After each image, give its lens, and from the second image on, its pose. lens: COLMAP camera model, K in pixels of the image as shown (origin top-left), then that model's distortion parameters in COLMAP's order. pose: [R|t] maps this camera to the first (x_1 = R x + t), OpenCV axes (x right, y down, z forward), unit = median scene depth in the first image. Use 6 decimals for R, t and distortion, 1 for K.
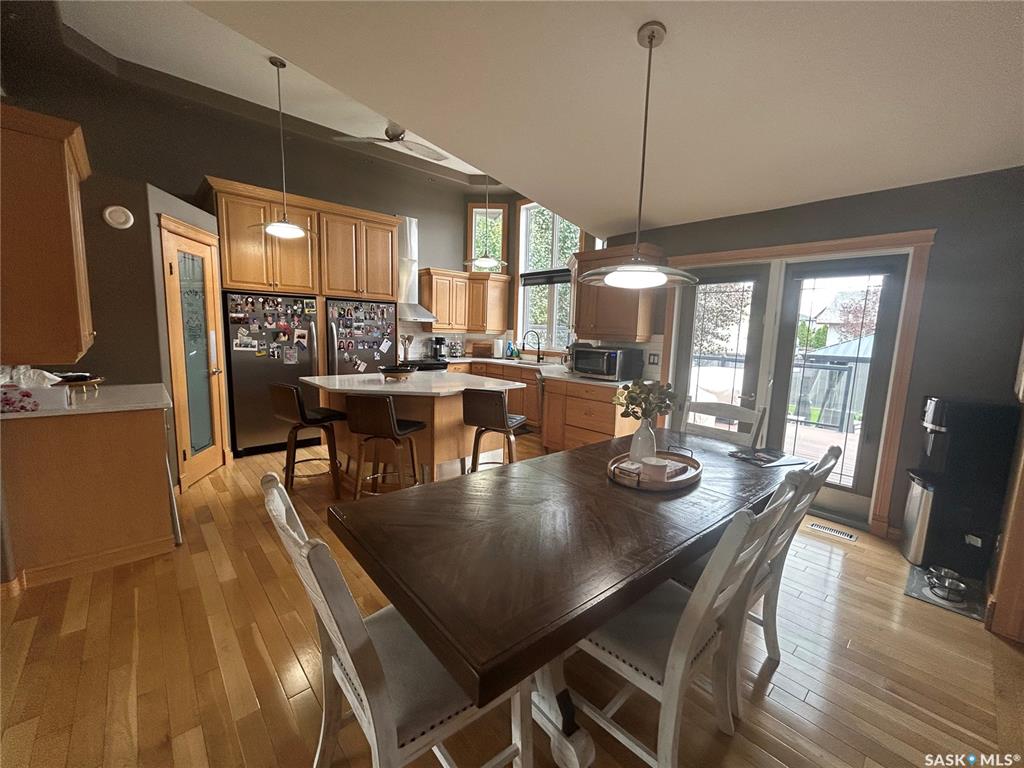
lens RADIAL K [[416.2, 0, 512.0], [0, 416.2, 384.0], [0, 0, 1]] dist [-0.001176, -0.000317]
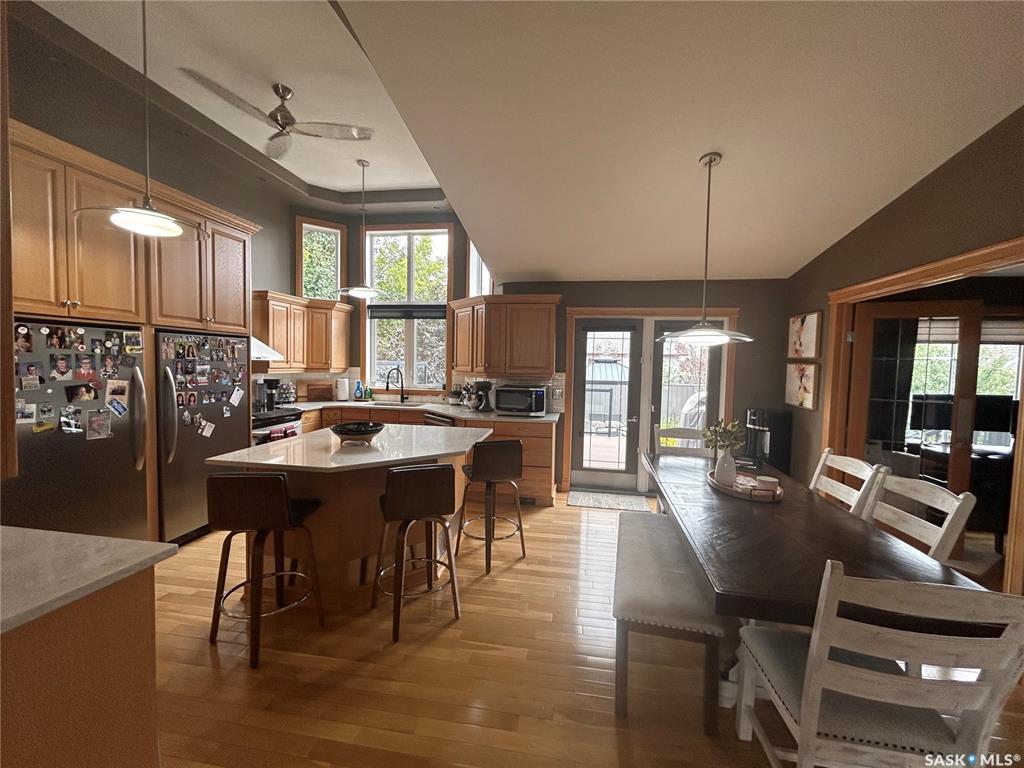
lens RADIAL K [[416.2, 0, 512.0], [0, 416.2, 384.0], [0, 0, 1]] dist [-0.001176, -0.000317]
pose [[0.781375, -0.045514, 0.622400, -0.410024], [0.084622, 0.995853, -0.033414, -0.053077], [-0.618297, 0.078777, 0.781986, 0.163039]]
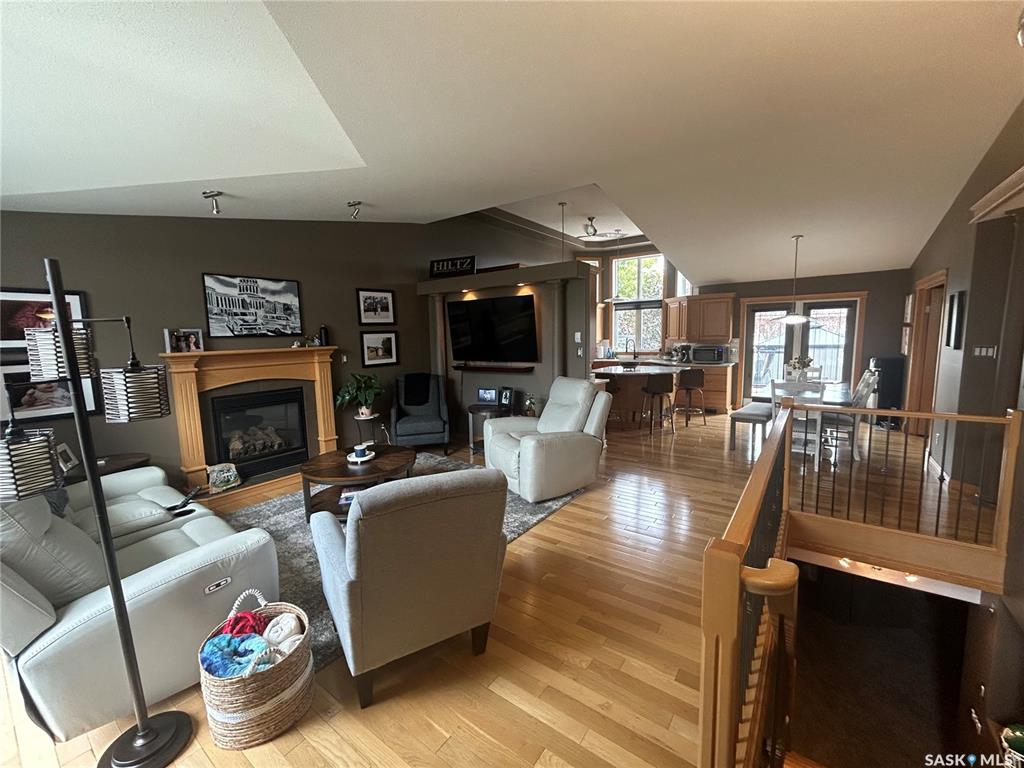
lens RADIAL K [[416.2, 0, 512.0], [0, 416.2, 384.0], [0, 0, 1]] dist [-0.001176, -0.000317]
pose [[0.977498, -0.074045, 0.197523, -0.913774], [0.077125, 0.996990, -0.007937, 0.022756], [-0.196341, 0.022992, 0.980266, -0.581914]]
